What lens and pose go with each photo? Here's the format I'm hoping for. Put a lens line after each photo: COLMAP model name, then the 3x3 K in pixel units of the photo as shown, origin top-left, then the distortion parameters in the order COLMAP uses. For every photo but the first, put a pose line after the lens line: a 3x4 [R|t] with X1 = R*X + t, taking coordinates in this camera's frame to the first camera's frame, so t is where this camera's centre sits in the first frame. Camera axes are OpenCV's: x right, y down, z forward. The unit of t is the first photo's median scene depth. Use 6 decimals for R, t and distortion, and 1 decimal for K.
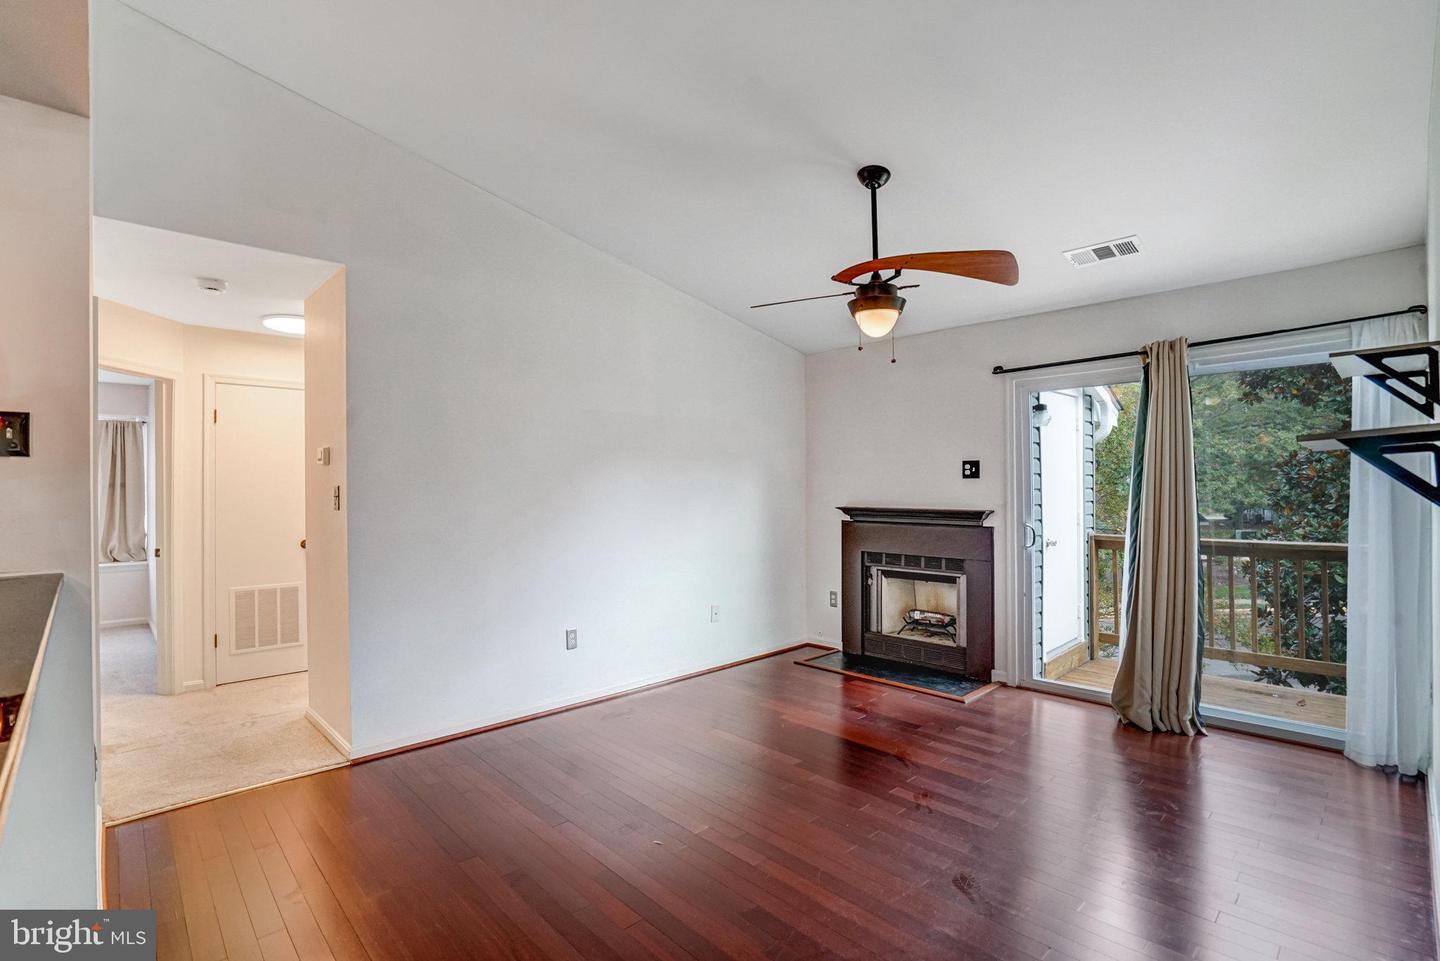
lens RADIAL K [[701.5, 0, 720.0], [0, 701.5, 480.5], [0, 0, 1]] dist [-0.003097, 0.000454]
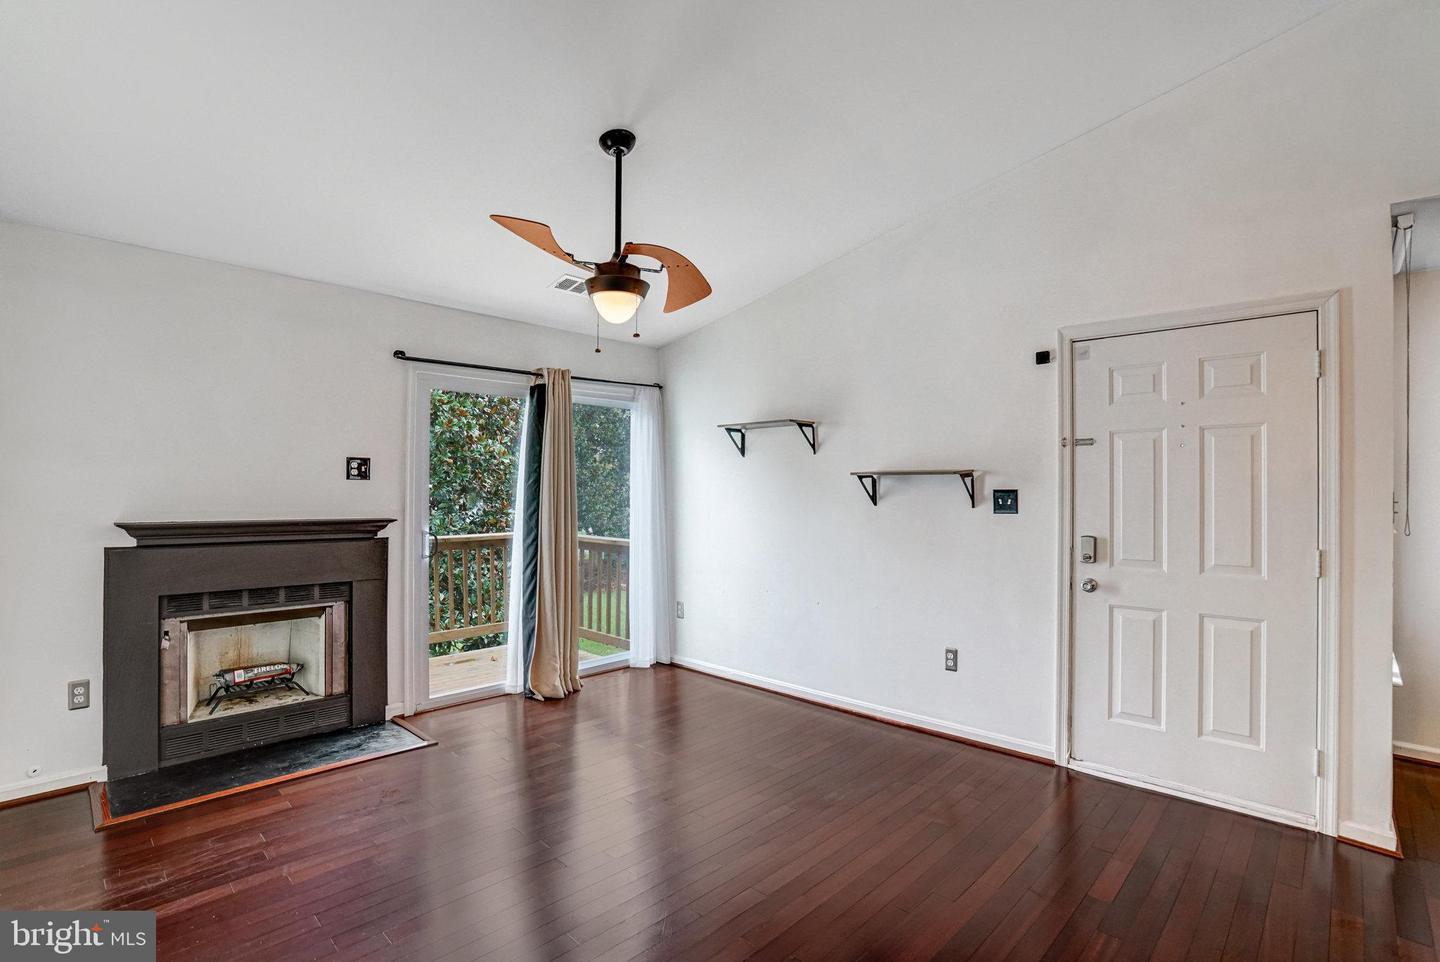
lens RADIAL K [[684.5, 0, 720.0], [0, 684.5, 481.0], [0, 0, 1]] dist [-0.010105, 0.000259]
pose [[-0.020999, 0.013880, 0.999683, -0.417026], [-0.015292, 0.999782, -0.014203, 0.003568], [-0.999663, -0.015585, -0.020782, 0.573404]]
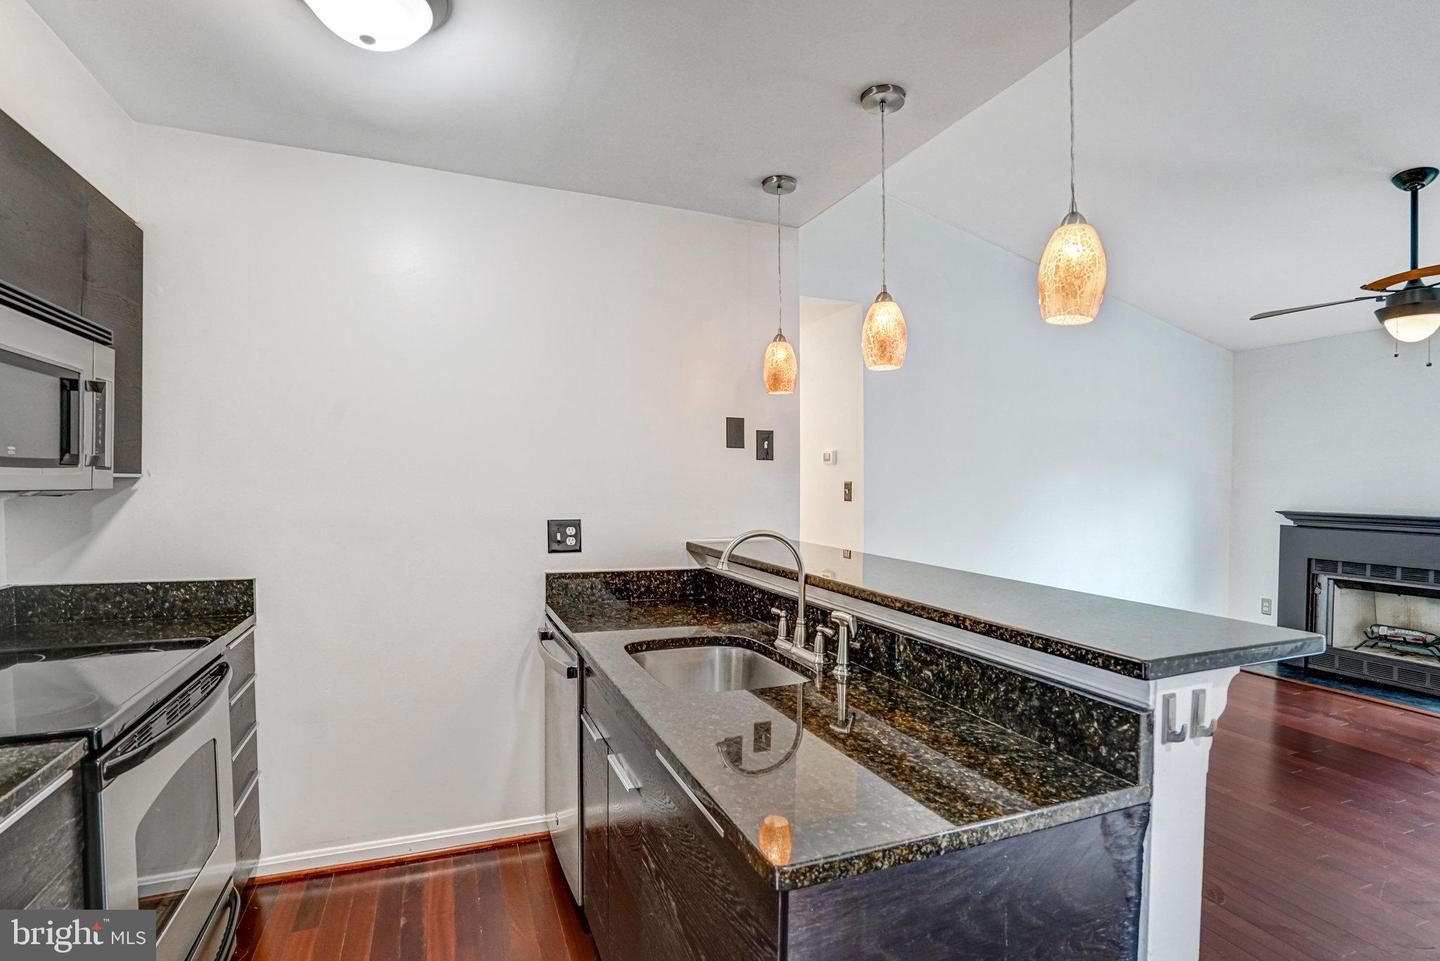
lens RADIAL K [[707.7, 0, 722.0], [0, 707.7, 489.3], [0, 0, 1]] dist [-0.070608, 0.037899]
pose [[0.921665, 0.020464, -0.387447, -0.183856], [-0.013402, 0.999691, 0.020919, -0.001002], [0.387756, -0.014088, 0.921655, -0.171509]]
